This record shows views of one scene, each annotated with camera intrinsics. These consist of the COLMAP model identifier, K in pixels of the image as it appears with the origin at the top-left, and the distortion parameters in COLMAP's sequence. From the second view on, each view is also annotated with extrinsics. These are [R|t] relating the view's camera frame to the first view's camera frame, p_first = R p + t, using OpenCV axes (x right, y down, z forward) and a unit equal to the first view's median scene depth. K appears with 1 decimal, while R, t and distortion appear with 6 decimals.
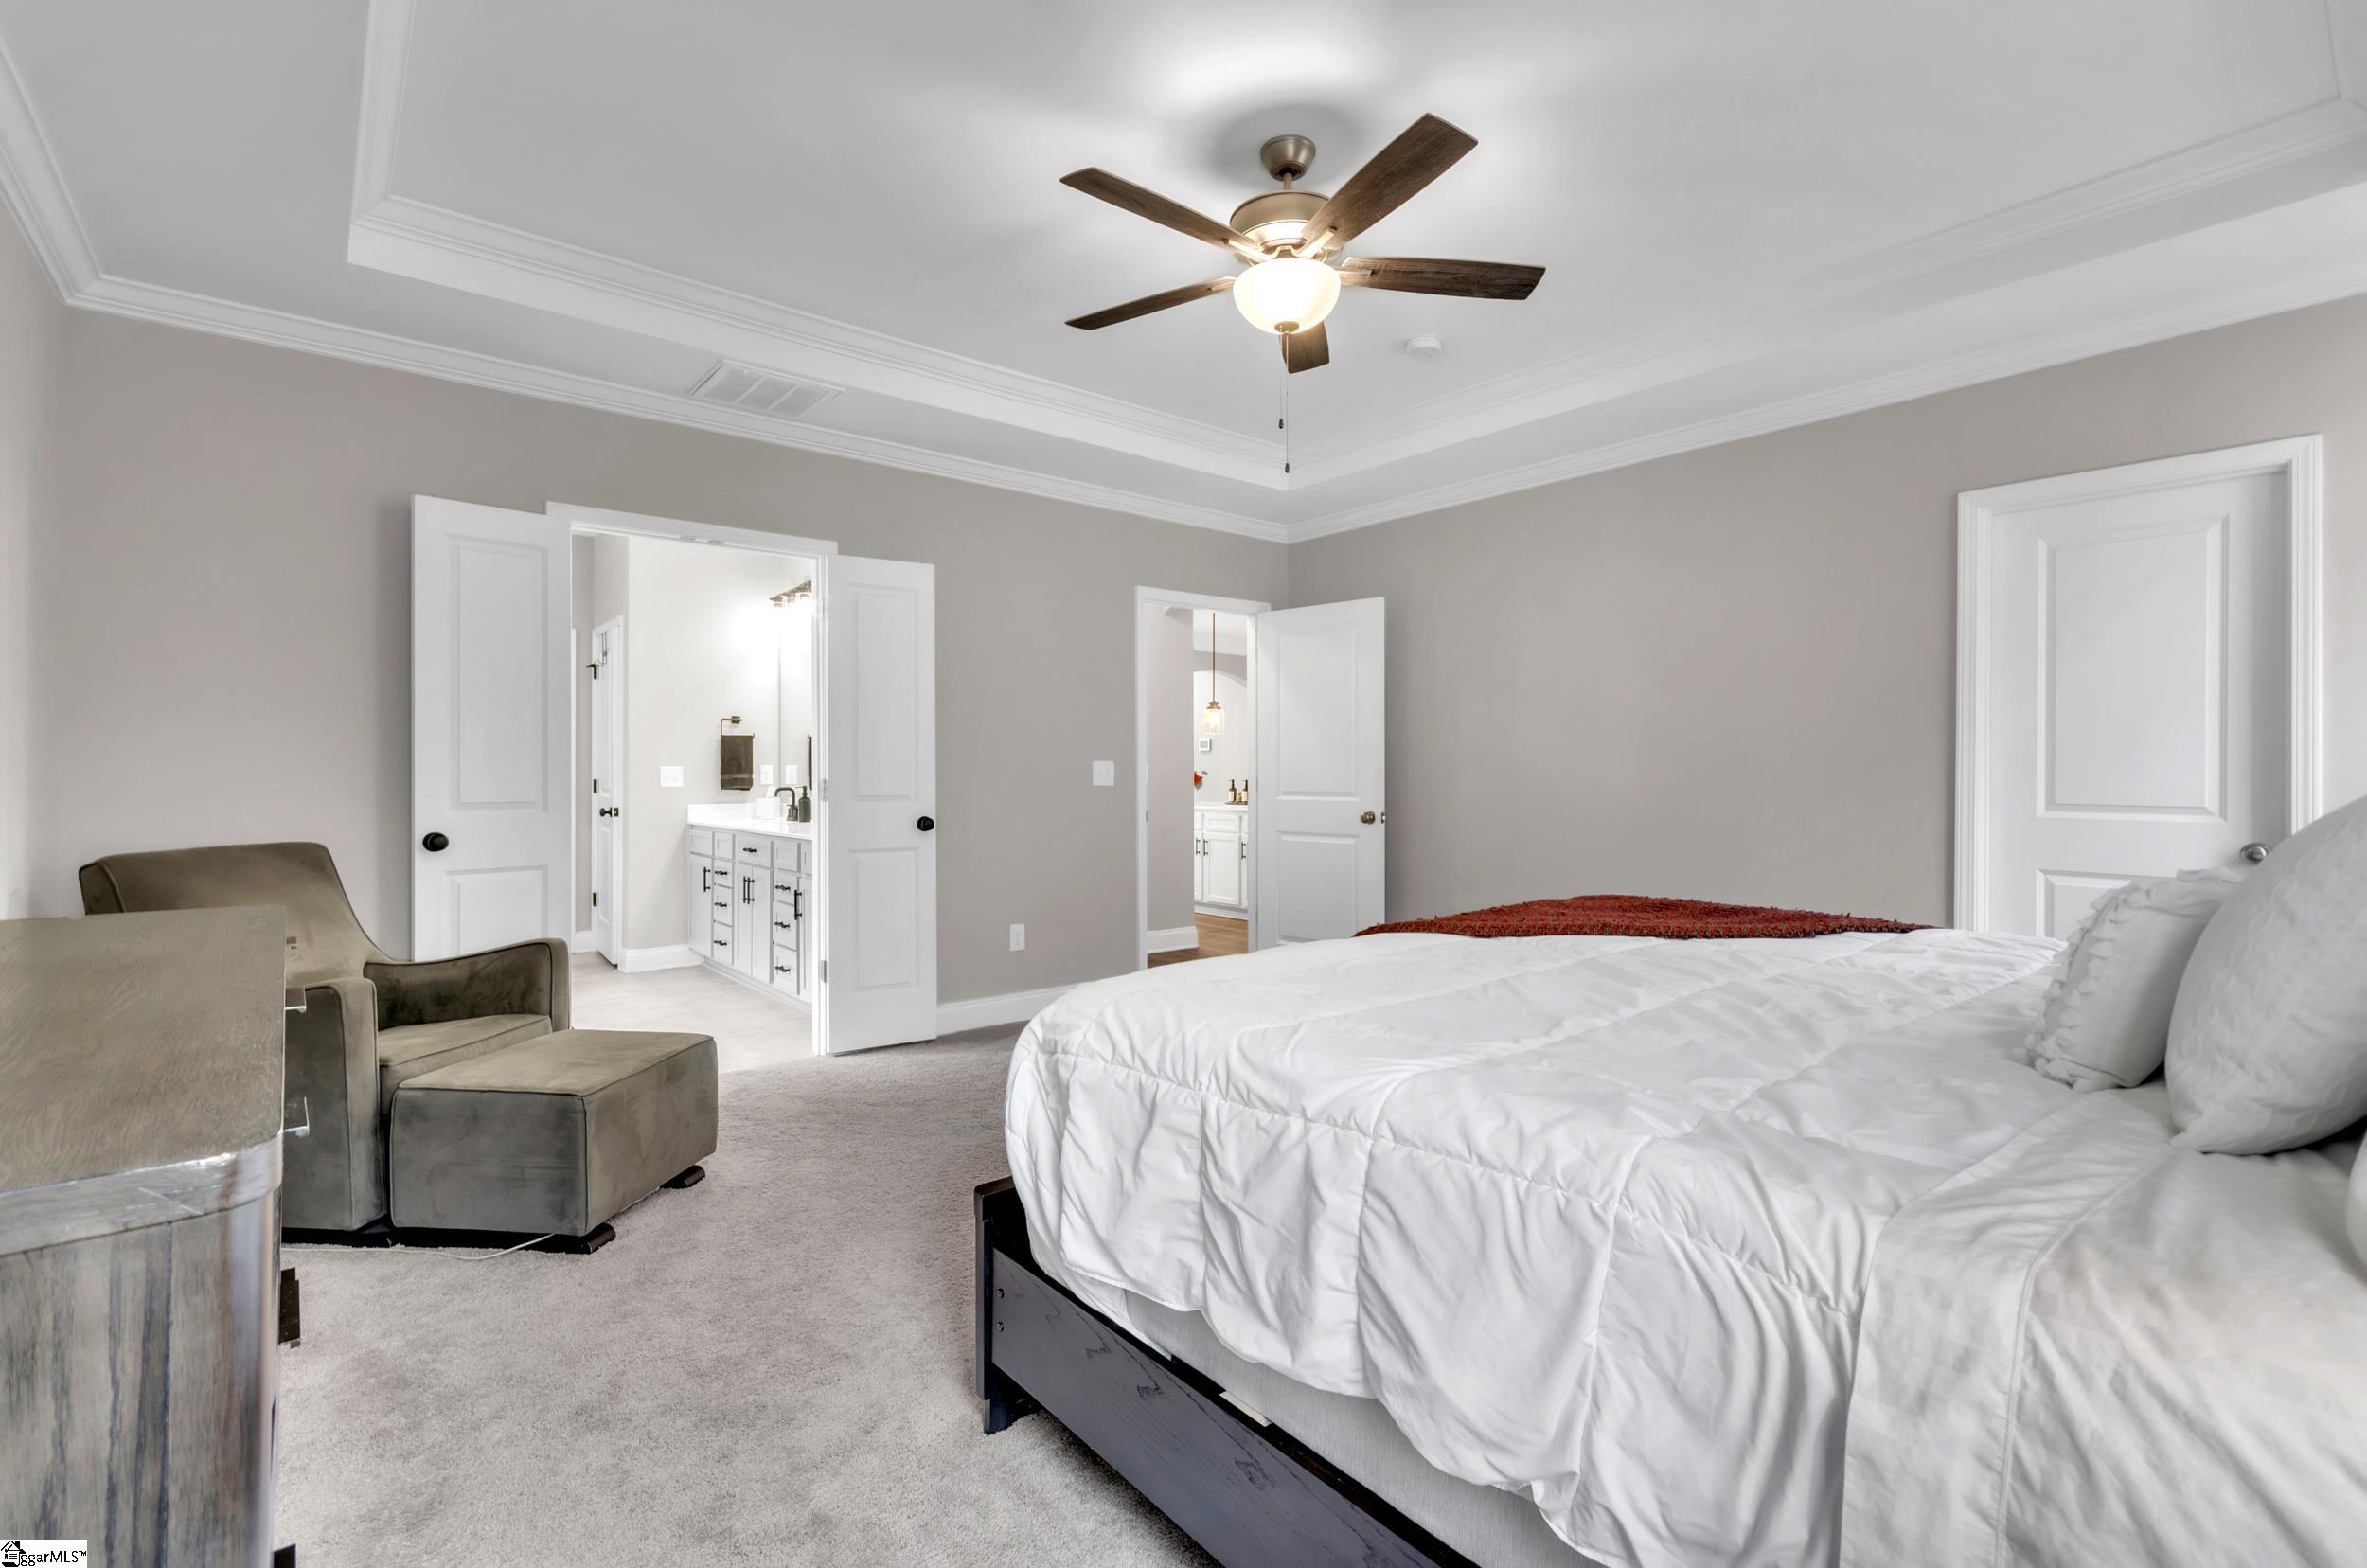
lens RADIAL K [[1035.2, 0, 1184.3], [0, 1035.2, 764.3], [0, 0, 1]] dist [-0.000241, 0.000038]
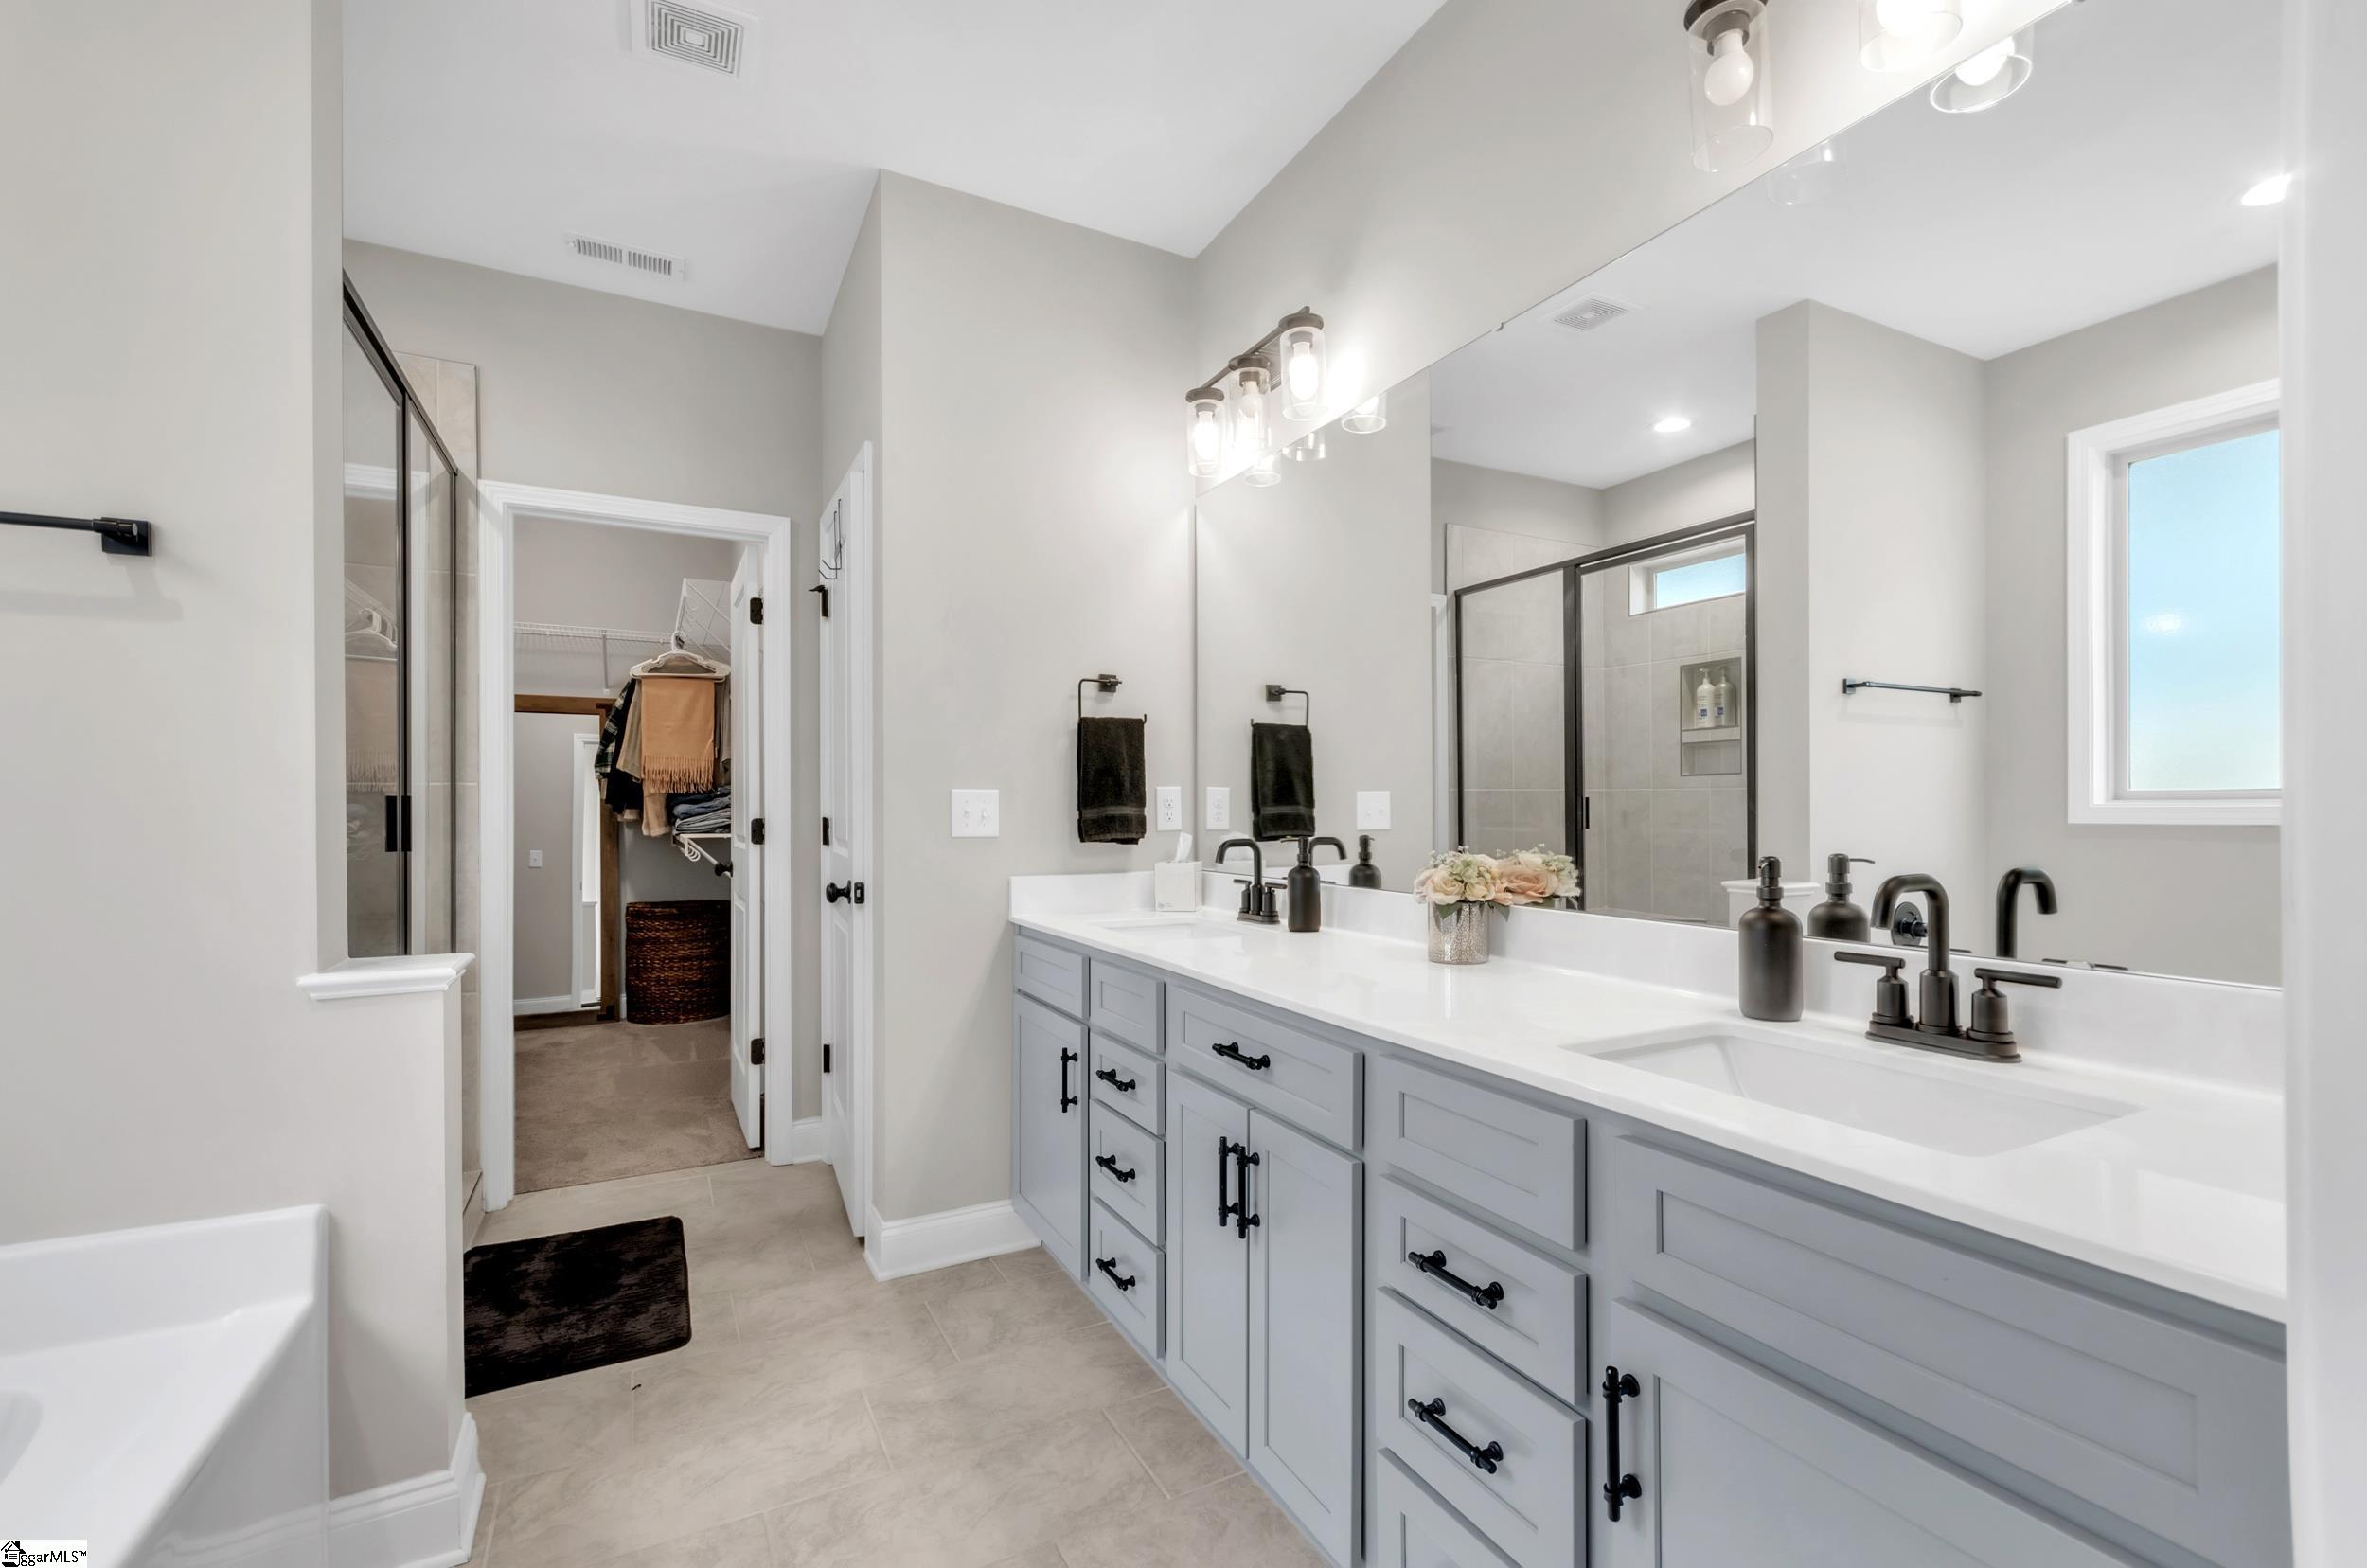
lens RADIAL K [[1035.2, 0, 1183.4], [0, 1035.2, 799.5], [0, 0, 1]] dist [-0.000241, 0.000038]
pose [[0.975429, -0.003959, -0.220278, -0.308552], [0.004761, 0.999984, 0.003110, 0.005197], [0.220262, -0.004082, 0.975432, 0.584059]]
